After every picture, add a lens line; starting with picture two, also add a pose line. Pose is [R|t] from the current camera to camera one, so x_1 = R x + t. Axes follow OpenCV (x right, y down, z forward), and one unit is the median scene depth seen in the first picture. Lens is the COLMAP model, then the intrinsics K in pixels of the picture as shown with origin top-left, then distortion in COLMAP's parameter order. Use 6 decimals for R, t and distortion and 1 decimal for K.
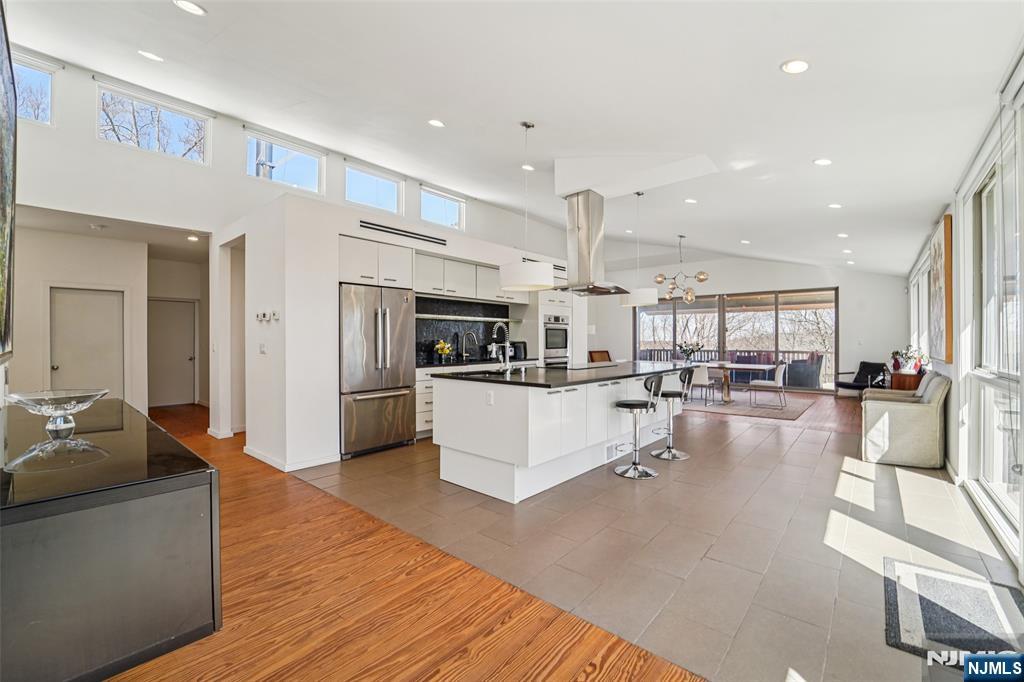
lens RADIAL K [[421.1, 0, 512.1], [0, 421.1, 339.6], [0, 0, 1]] dist [-0.011715, -0.000428]
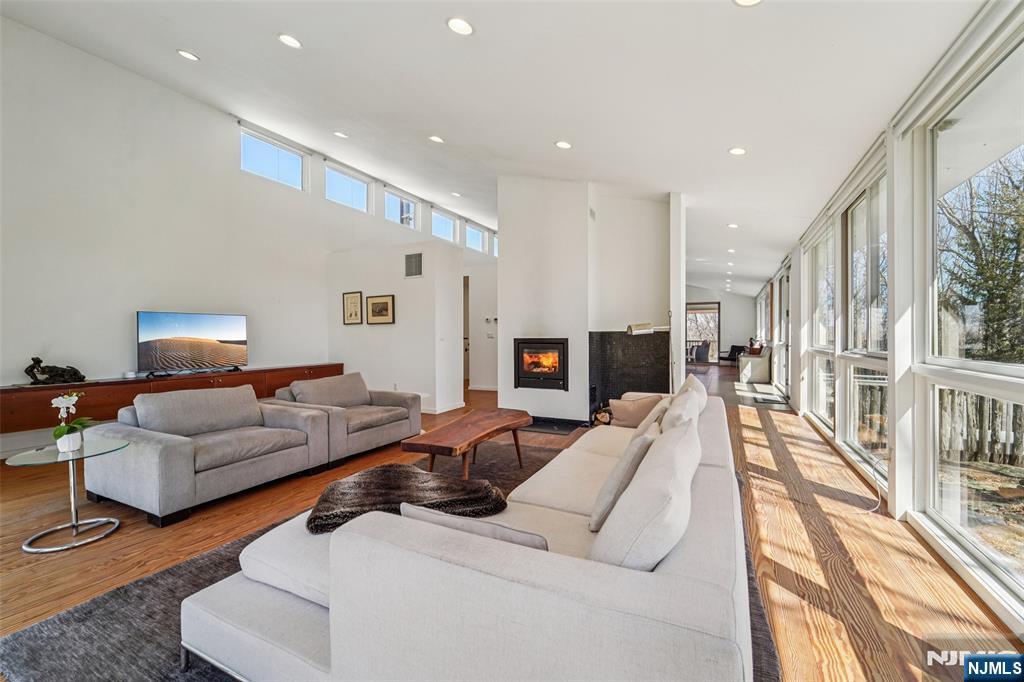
lens RADIAL K [[421.1, 0, 512.2], [0, 421.1, 339.0], [0, 0, 1]] dist [-0.011715, -0.000428]
pose [[0.969584, -0.000326, 0.244760, -0.605601], [-0.002686, 0.999925, 0.011973, 0.010047], [-0.244746, -0.012267, 0.969510, -0.596821]]
